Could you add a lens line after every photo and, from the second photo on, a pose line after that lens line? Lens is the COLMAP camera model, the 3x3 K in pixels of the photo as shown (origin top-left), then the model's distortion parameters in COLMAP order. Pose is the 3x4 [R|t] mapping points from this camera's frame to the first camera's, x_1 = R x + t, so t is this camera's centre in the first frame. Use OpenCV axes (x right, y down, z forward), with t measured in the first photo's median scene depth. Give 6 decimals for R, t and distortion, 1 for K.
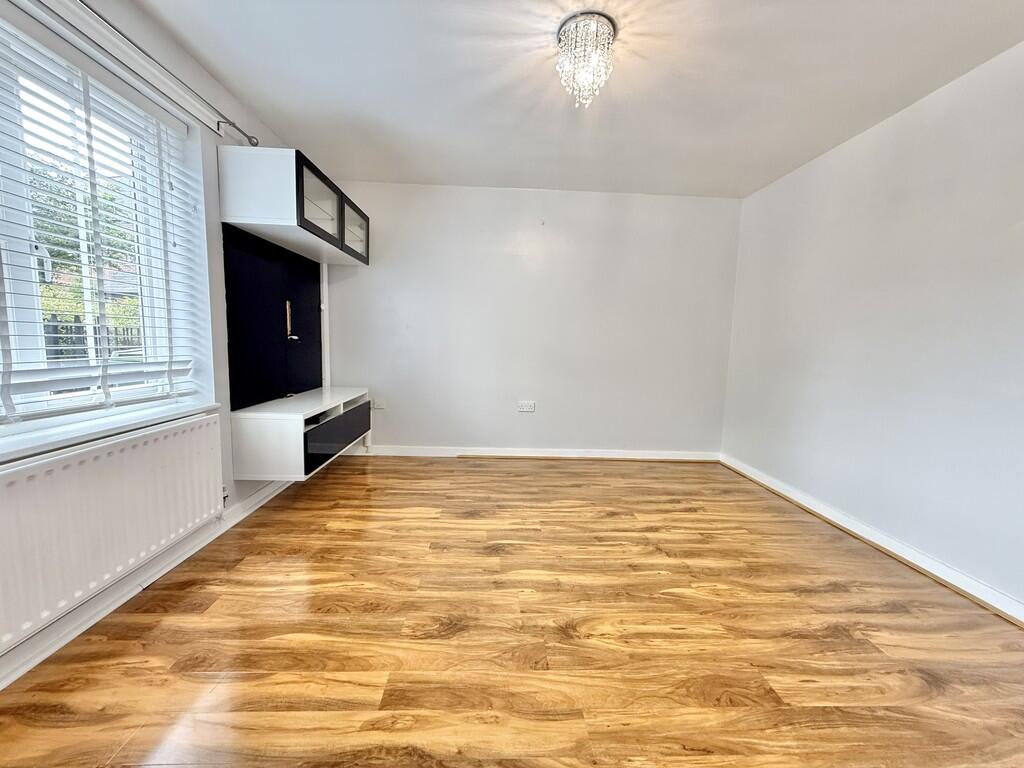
lens RADIAL K [[407.5, 0, 508.3], [0, 407.5, 382.9], [0, 0, 1]] dist [-0.000904, 0.000075]
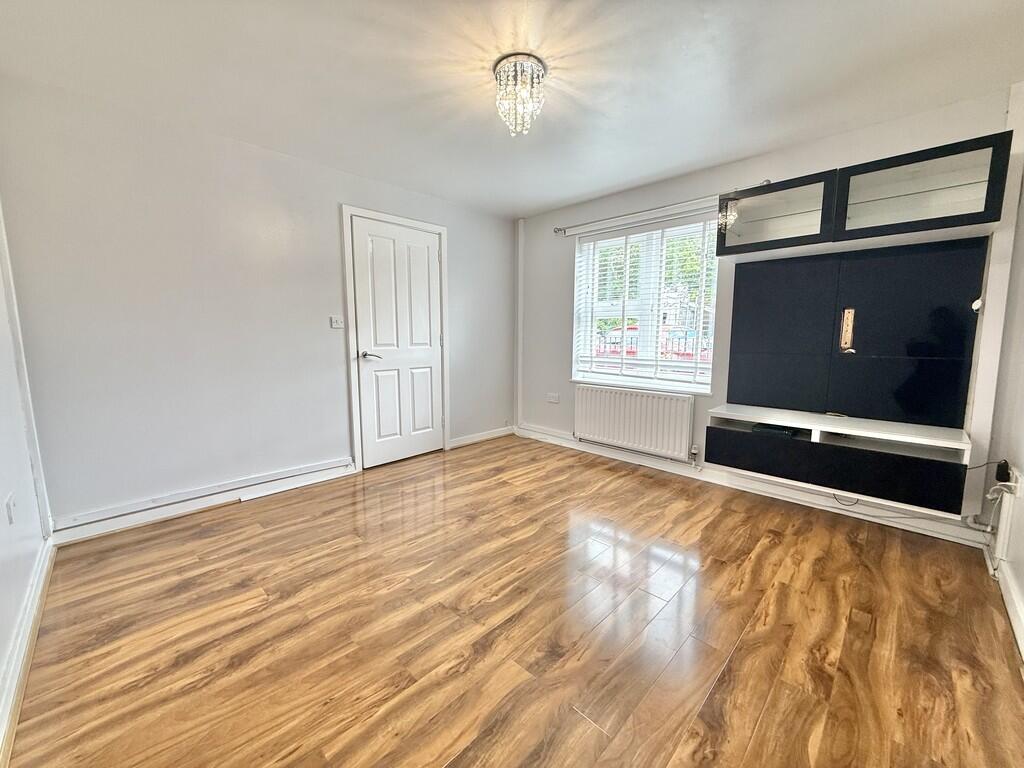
lens RADIAL K [[407.5, 0, 510.9], [0, 407.5, 384.4], [0, 0, 1]] dist [-0.000904, 0.000075]
pose [[-0.726524, 0.052479, -0.685134, 0.893435], [-0.095833, 0.979596, 0.176657, -0.189162], [0.680426, 0.194004, -0.706670, 1.706183]]
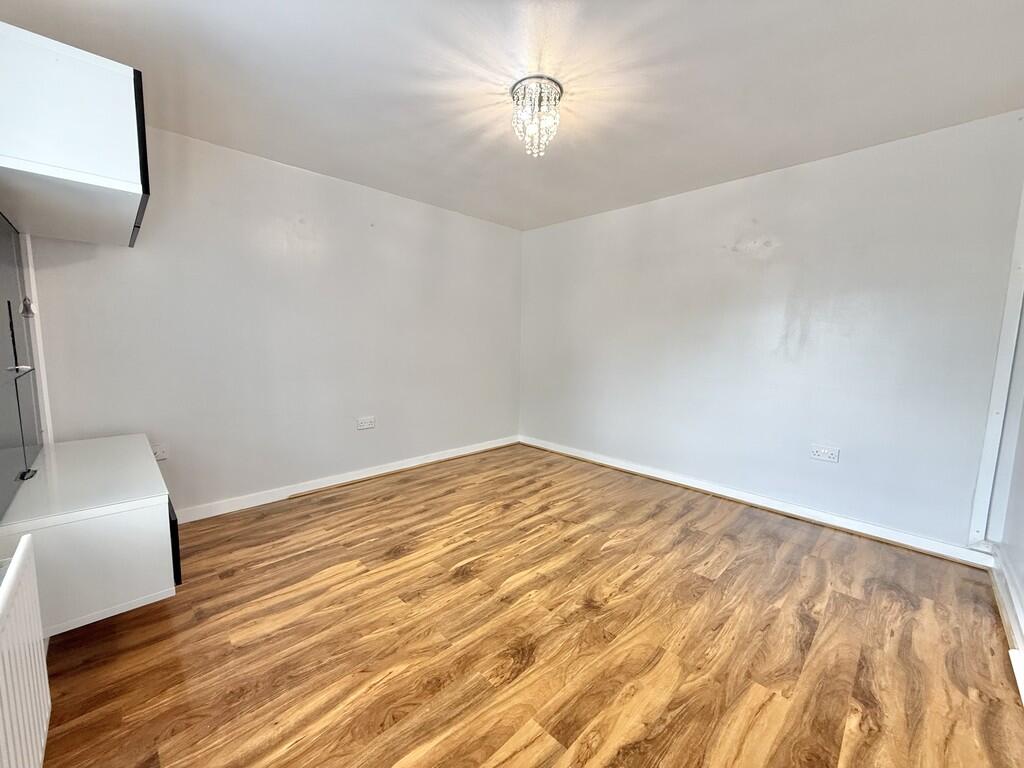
lens RADIAL K [[407.5, 0, 508.5], [0, 407.5, 382.3], [0, 0, 1]] dist [-0.000904, 0.000075]
pose [[0.739189, -0.090194, 0.667431, -0.614684], [0.076815, 0.995816, 0.049497, -0.102788], [-0.669103, 0.014681, 0.743025, 0.197712]]
